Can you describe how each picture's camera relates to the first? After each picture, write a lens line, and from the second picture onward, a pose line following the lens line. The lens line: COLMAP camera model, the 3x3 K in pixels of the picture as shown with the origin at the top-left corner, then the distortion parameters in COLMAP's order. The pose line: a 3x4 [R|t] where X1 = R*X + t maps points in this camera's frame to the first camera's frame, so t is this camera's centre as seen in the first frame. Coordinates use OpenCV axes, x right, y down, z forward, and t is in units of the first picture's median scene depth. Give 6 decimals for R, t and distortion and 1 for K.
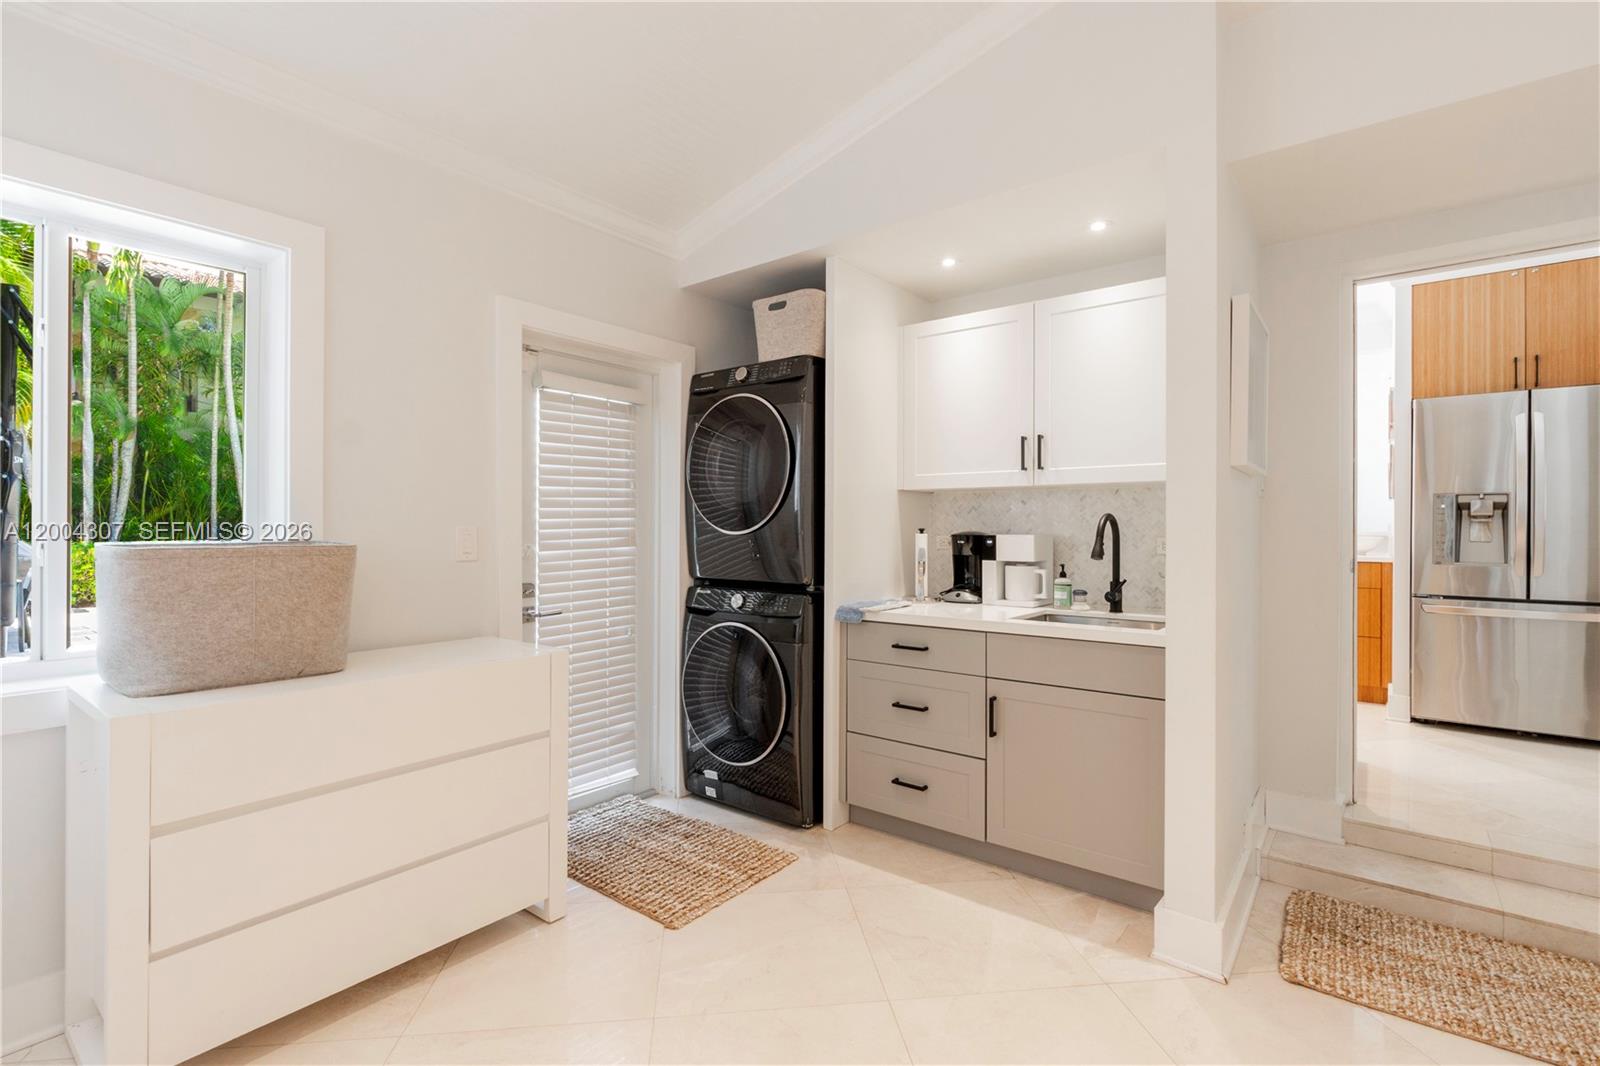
lens RADIAL K [[739.9, 0, 792.2], [0, 739.9, 529.4], [0, 0, 1]] dist [-0.004637, -0.000536]
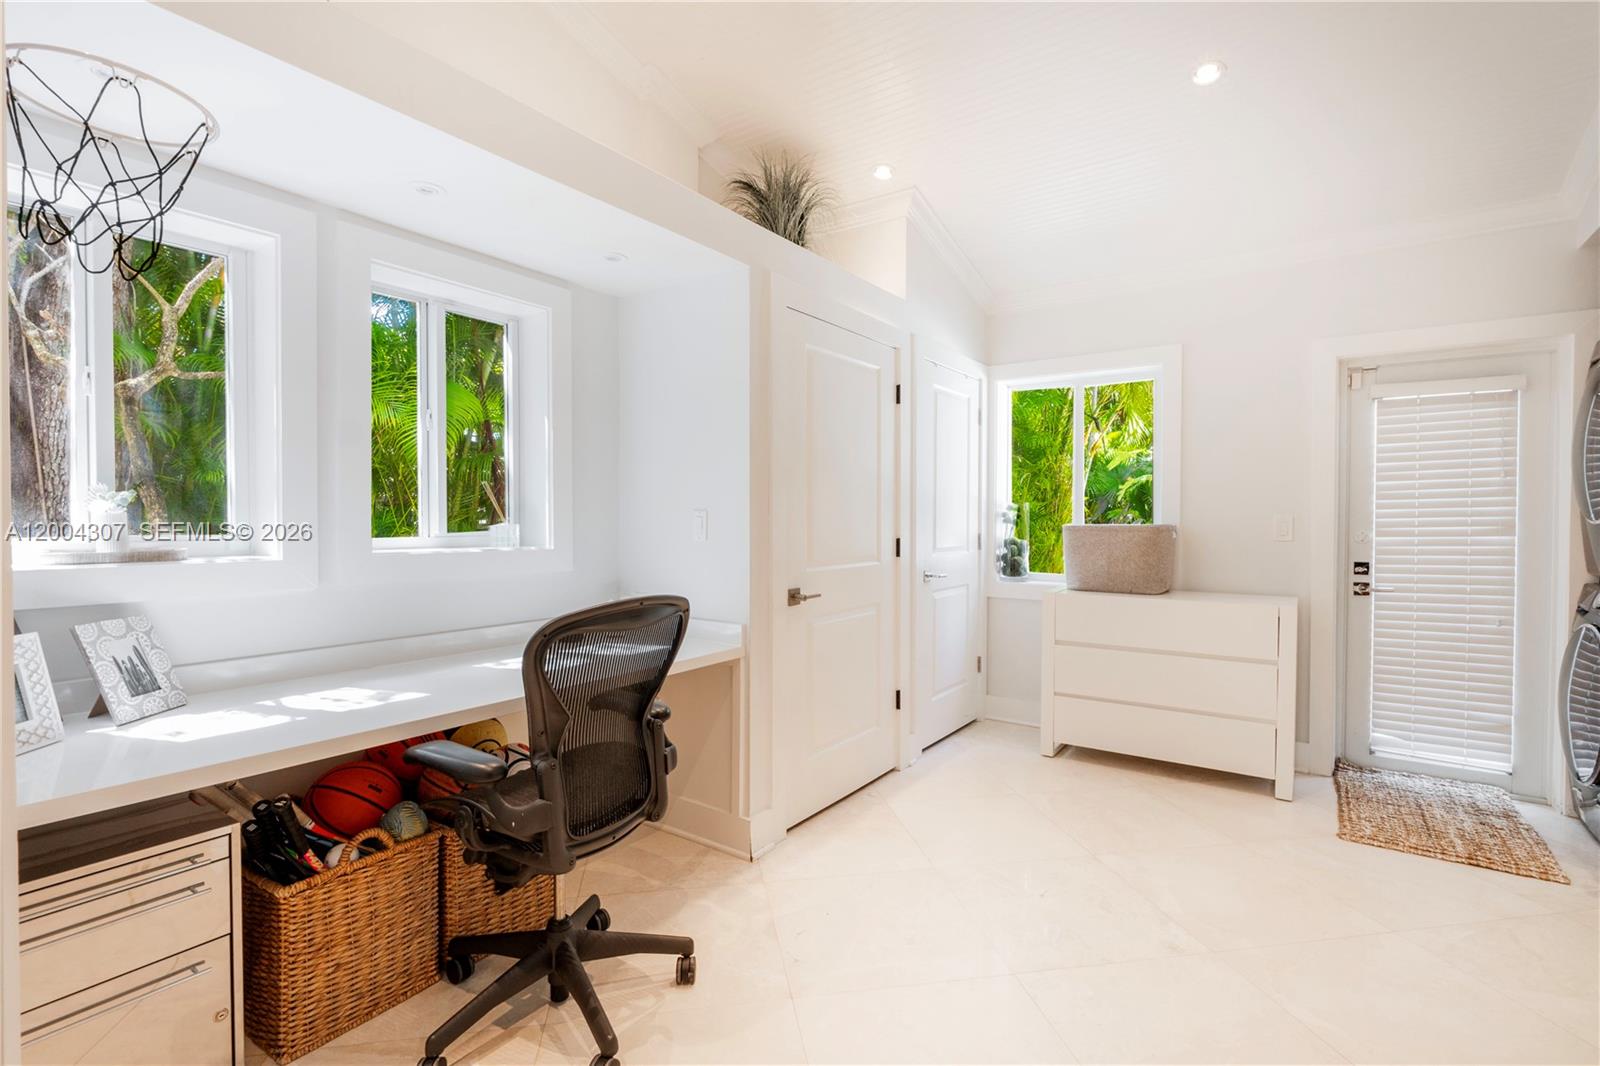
lens RADIAL K [[739.9, 0, 792.2], [0, 739.9, 529.4], [0, 0, 1]] dist [-0.004637, -0.000536]
pose [[0.033447, 0.011701, -0.999372, 0.795997], [-0.004691, 0.999922, 0.011550, 0.007957], [0.999429, 0.004302, 0.033500, 0.024830]]
